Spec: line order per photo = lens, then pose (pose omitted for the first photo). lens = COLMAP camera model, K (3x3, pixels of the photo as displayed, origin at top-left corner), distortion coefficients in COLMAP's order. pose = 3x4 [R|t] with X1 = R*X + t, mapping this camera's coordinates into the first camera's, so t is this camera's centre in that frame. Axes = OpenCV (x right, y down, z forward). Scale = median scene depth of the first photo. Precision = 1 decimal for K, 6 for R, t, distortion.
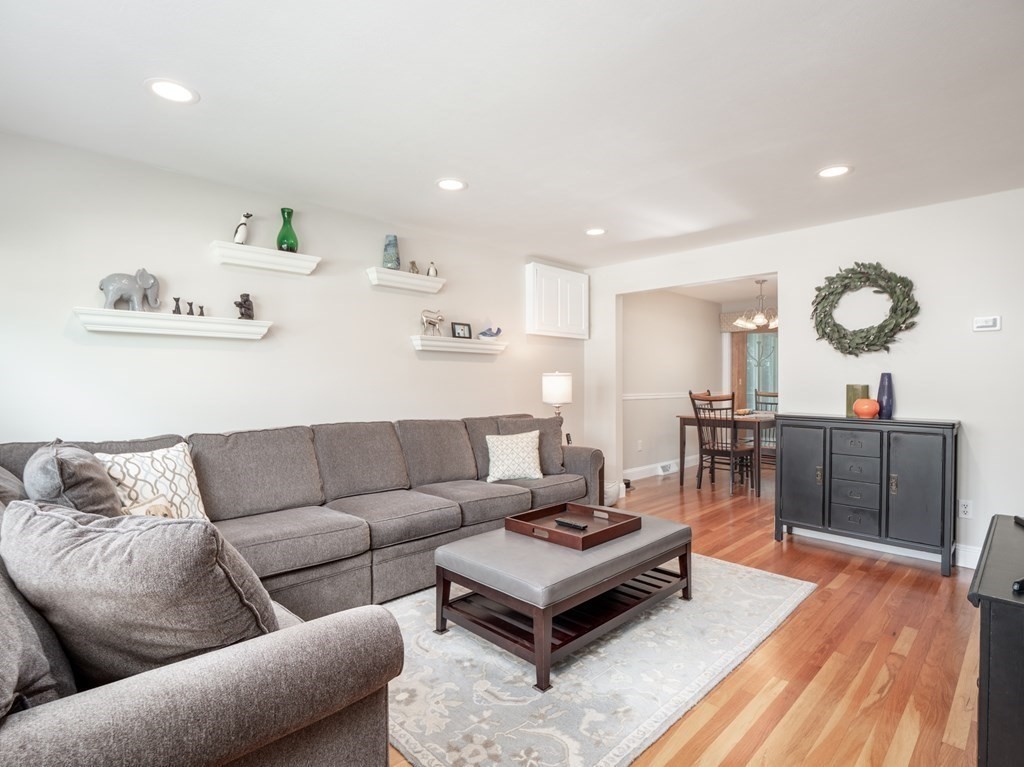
lens RADIAL K [[503.7, 0, 509.0], [0, 503.7, 387.8], [0, 0, 1]] dist [-0.011621, -0.002350]
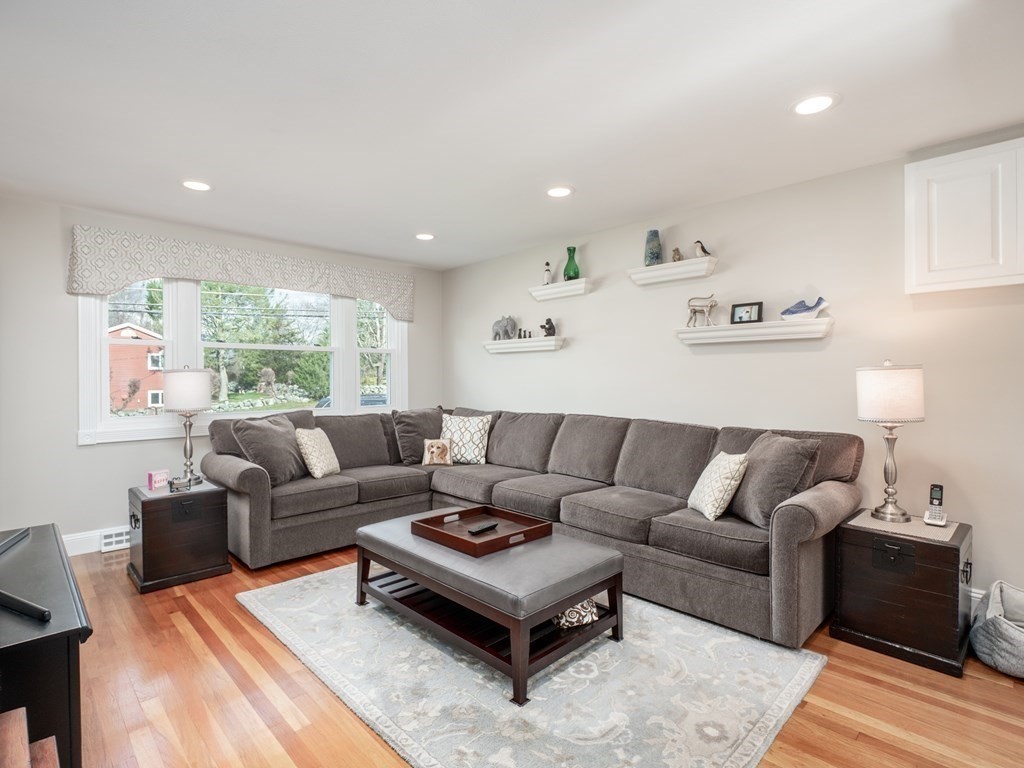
lens RADIAL K [[503.7, 0, 509.7], [0, 503.7, 378.9], [0, 0, 1]] dist [-0.011621, -0.002350]
pose [[0.025278, -0.000526, -0.999680, 0.881959], [-0.010030, 0.999949, -0.000780, -0.012313], [0.999630, 0.010047, 0.025271, 0.828323]]
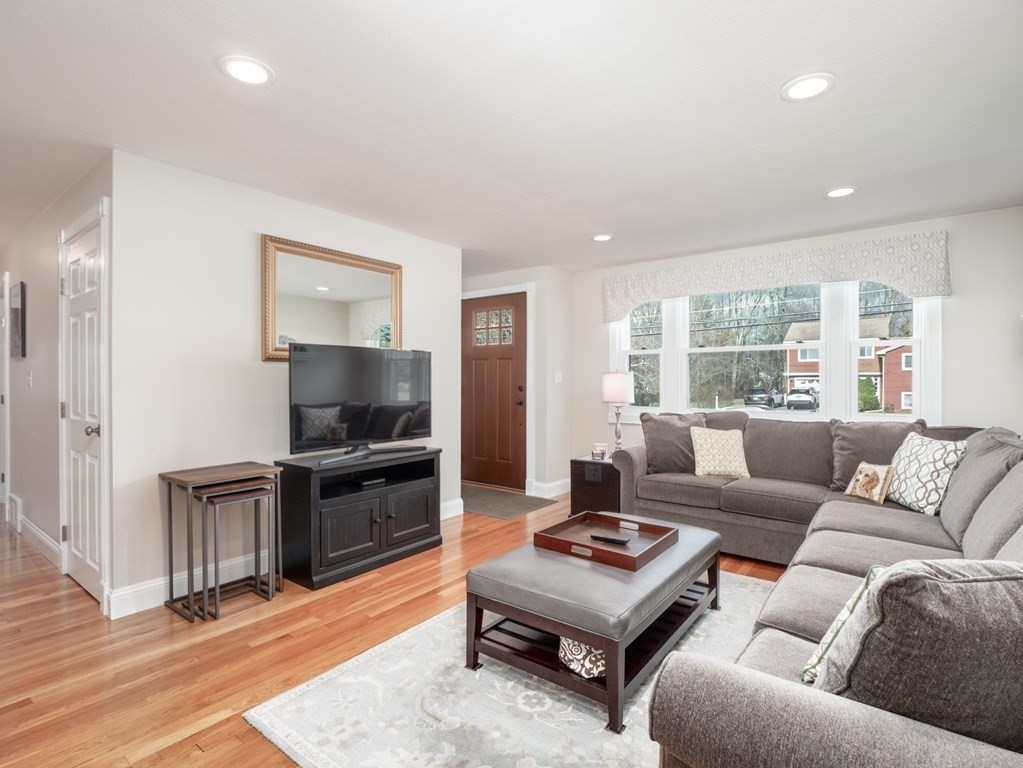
lens RADIAL K [[503.2, 0, 515.5], [0, 503.2, 384.5], [0, 0, 1]] dist [-0.011621, -0.002350]
pose [[-0.986421, 0.000840, -0.164235, 0.355938], [-0.002285, 0.999820, 0.018843, -0.019267], [0.164221, 0.018962, -0.986241, 1.507558]]
